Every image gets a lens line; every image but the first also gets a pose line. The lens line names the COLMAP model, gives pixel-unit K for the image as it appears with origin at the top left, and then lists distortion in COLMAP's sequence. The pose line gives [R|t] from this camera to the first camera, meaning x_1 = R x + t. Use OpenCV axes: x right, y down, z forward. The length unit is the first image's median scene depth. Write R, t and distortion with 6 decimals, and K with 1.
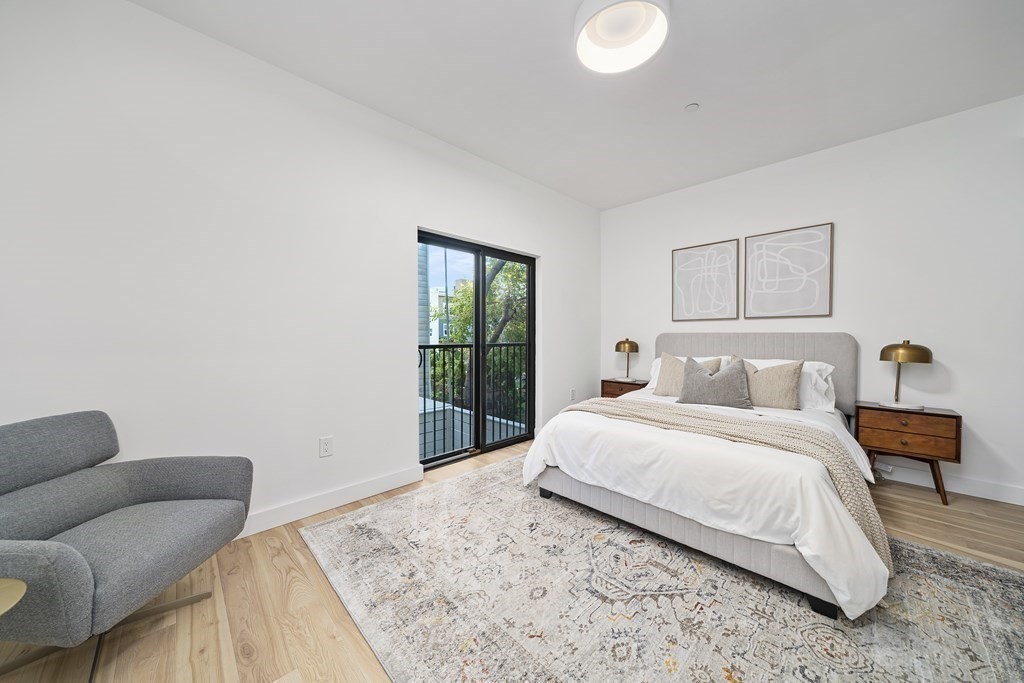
lens RADIAL K [[355.9, 0, 513.3], [0, 355.9, 332.8], [0, 0, 1]] dist [-0.001936, 0.000138]
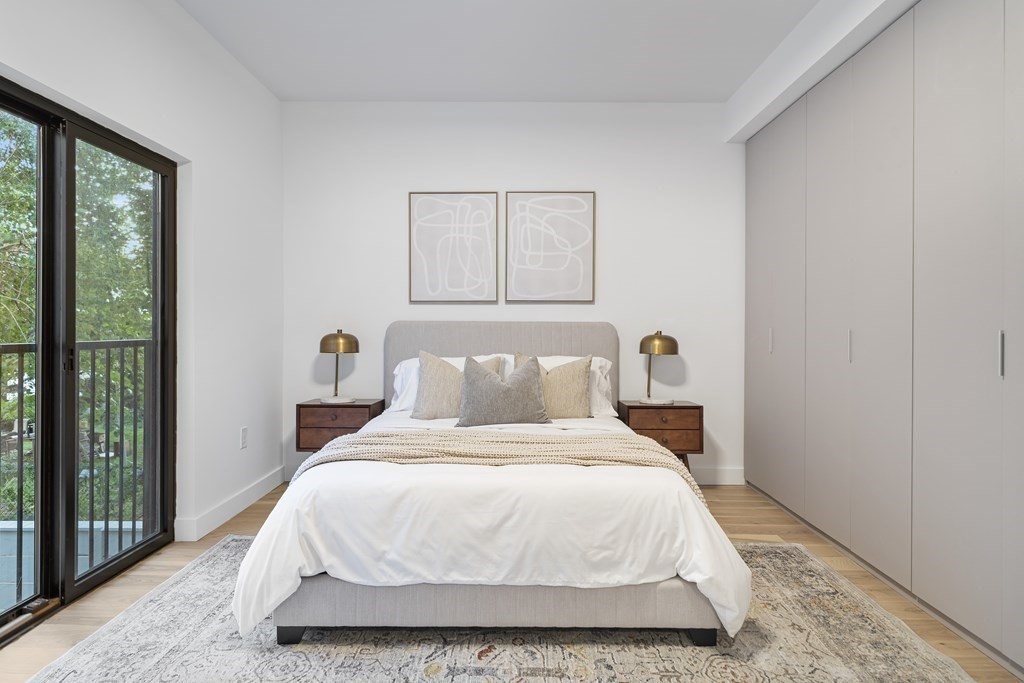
lens RADIAL K [[602.2, 0, 509.5], [0, 602.2, 309.7], [0, 0, 1]] dist [0.007037, 0.000878]
pose [[0.705475, 0.021835, 0.708399, -0.298813], [-0.008533, 0.999715, -0.022316, 0.004395], [-0.708684, 0.009699, 0.705460, 0.161526]]
